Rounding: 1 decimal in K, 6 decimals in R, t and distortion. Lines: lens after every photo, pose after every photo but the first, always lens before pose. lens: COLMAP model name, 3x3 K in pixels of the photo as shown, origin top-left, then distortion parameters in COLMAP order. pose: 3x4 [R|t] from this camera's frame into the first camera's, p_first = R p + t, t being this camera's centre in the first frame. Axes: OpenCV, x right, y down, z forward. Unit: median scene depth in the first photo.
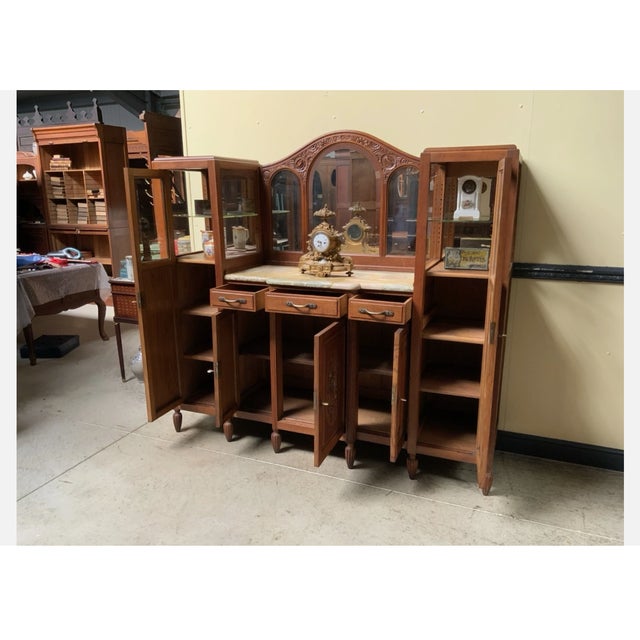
lens RADIAL K [[504.4, 0, 321.0], [0, 504.4, 317.2], [0, 0, 1]] dist [0.056957, 0.000839]
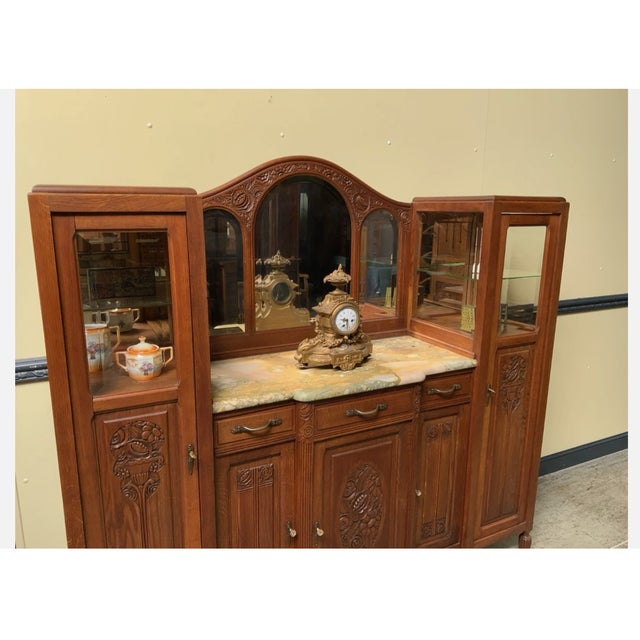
lens RADIAL K [[504.3, 0, 321.1], [0, 504.3, 317.0], [0, 0, 1]] dist [0.119993, -0.255246]
pose [[0.652420, -0.151497, 0.742561, -0.503564], [0.170281, 0.984067, 0.051159, -0.185011], [-0.738479, 0.093067, 0.667822, 0.545504]]
